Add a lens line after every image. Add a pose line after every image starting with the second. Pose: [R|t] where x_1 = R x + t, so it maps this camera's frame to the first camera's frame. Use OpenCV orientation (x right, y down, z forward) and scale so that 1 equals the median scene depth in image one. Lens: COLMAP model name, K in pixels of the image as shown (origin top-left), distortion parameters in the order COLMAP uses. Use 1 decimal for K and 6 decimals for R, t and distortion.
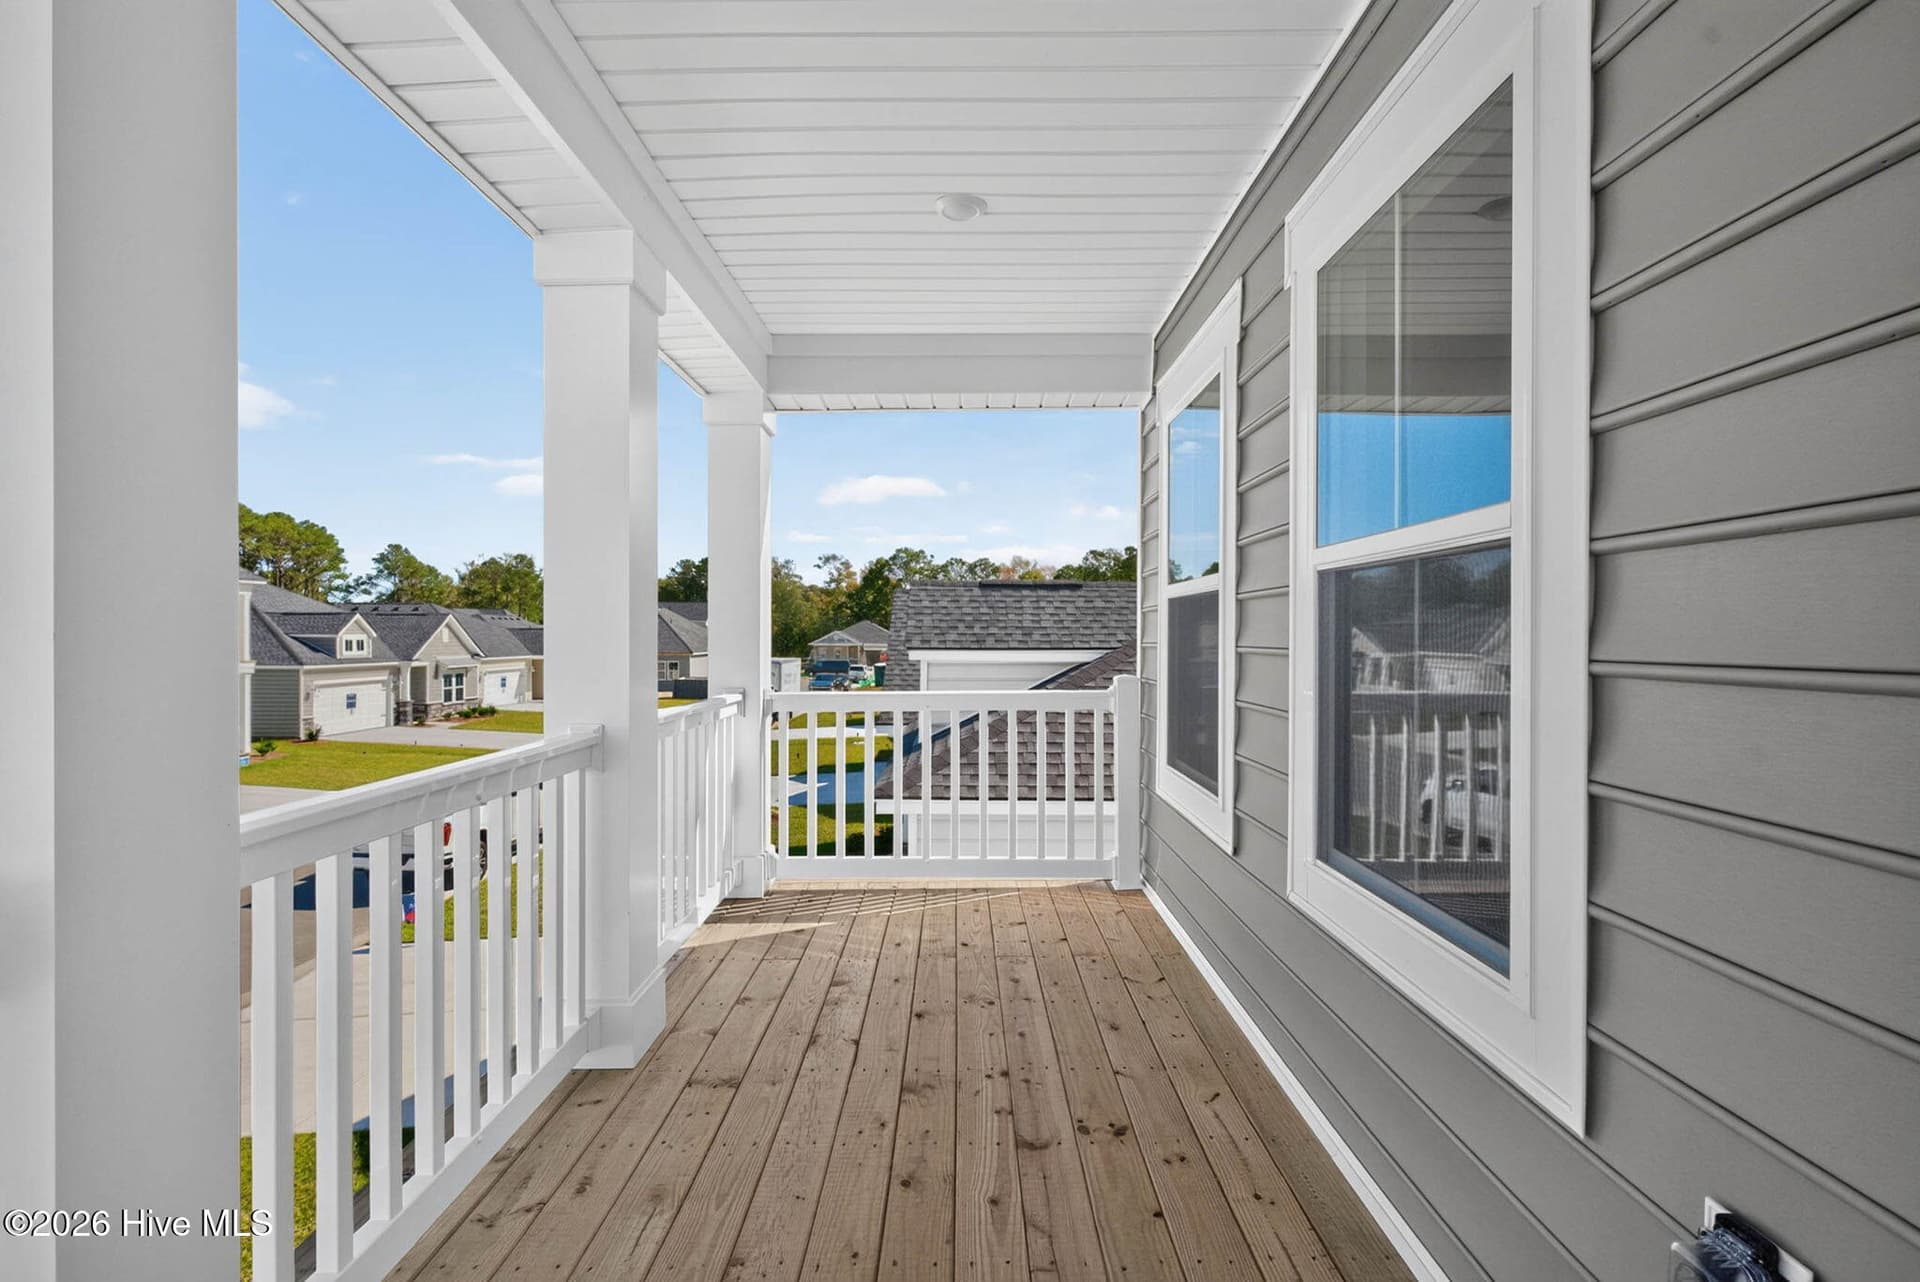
lens RADIAL K [[917.2, 0, 960.0], [0, 917.2, 641.0], [0, 0, 1]] dist [0.000970, 0.000403]
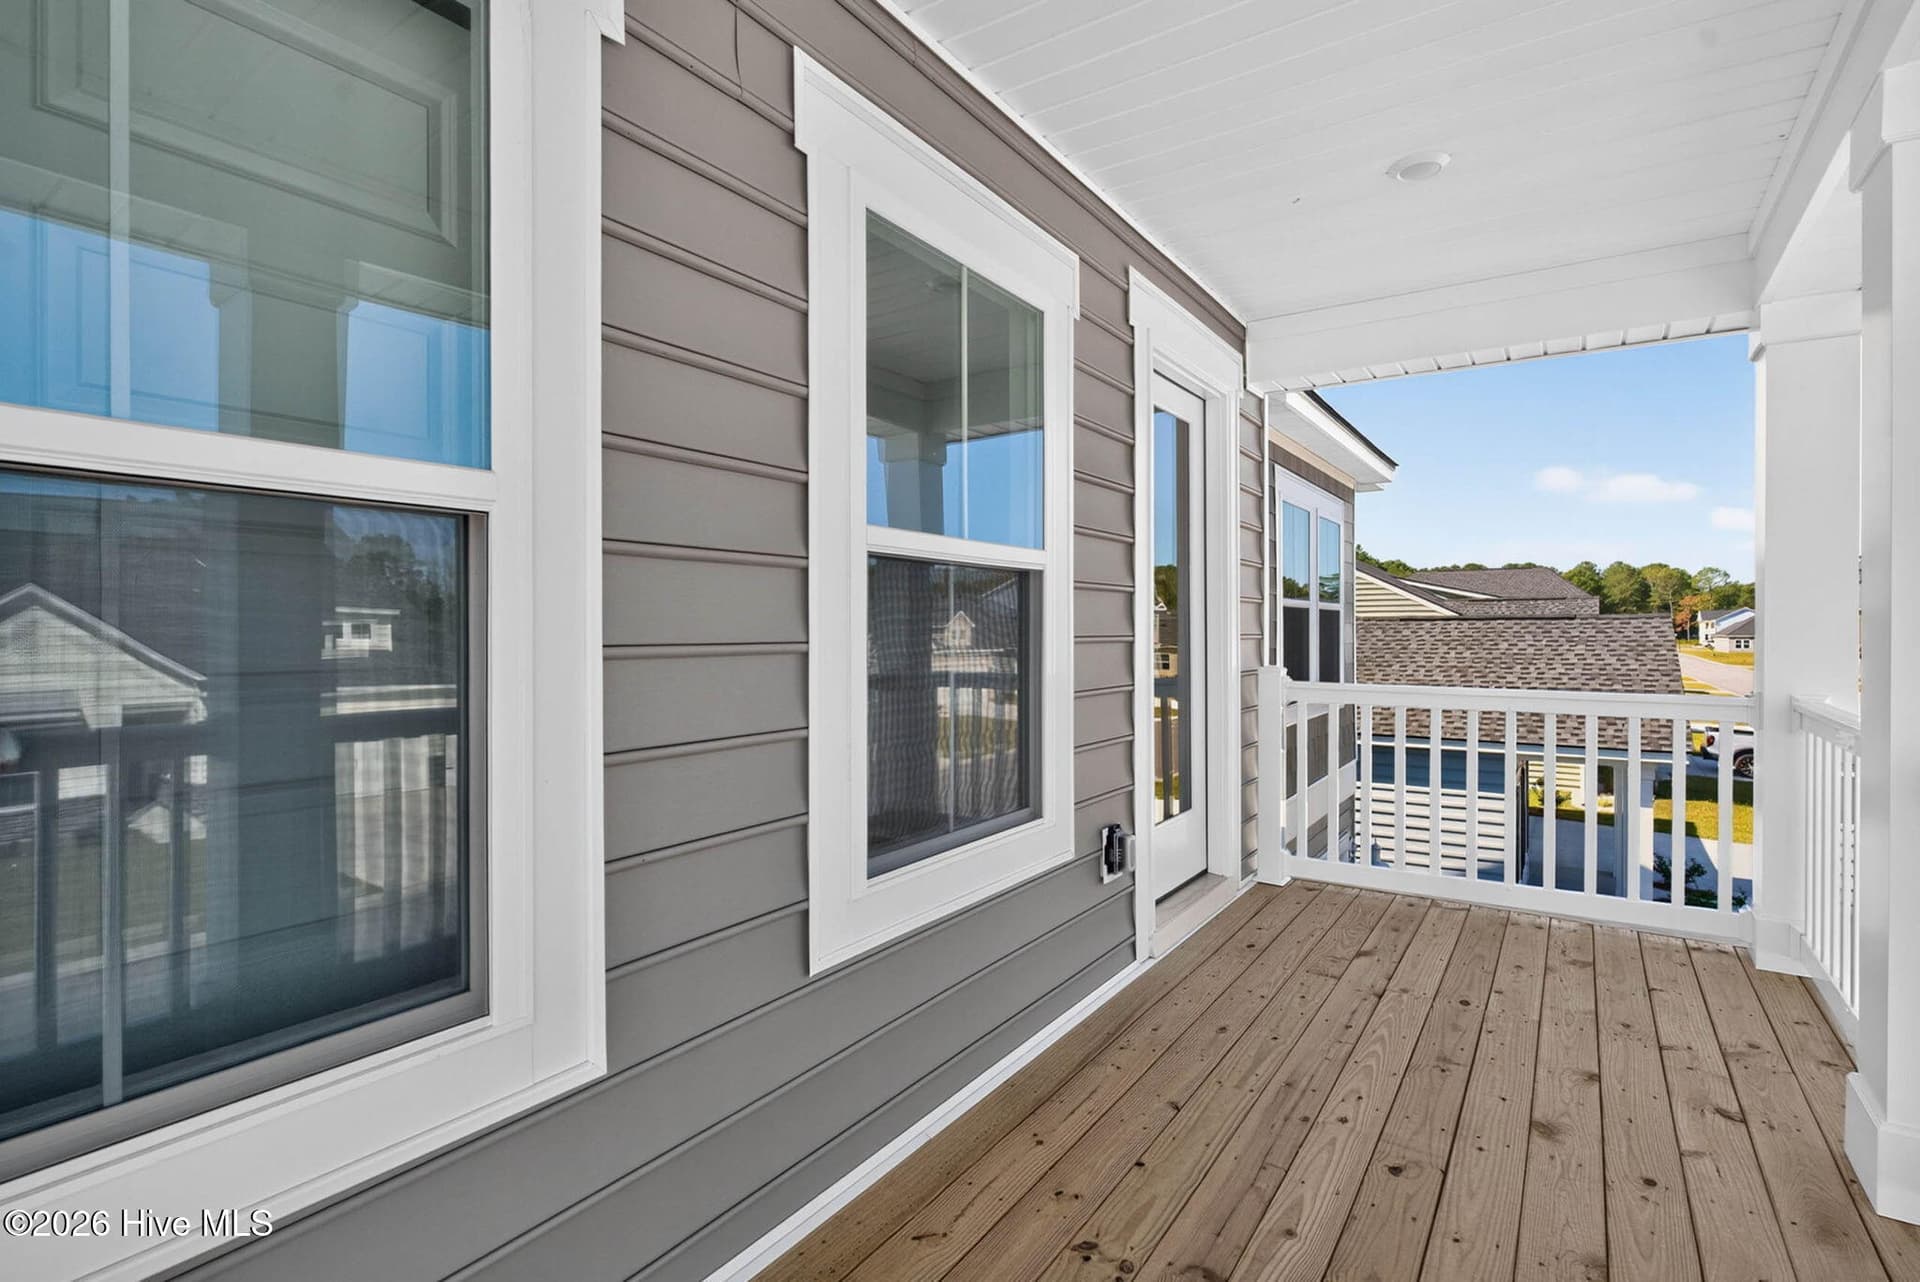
lens RADIAL K [[917.2, 0, 960.0], [0, 917.2, 641.0], [0, 0, 1]] dist [0.000970, 0.000403]
pose [[-0.832155, -0.004372, 0.554525, -0.174588], [0.004250, 0.999889, 0.014261, -0.003434], [-0.554526, 0.014224, -0.832045, 1.721972]]
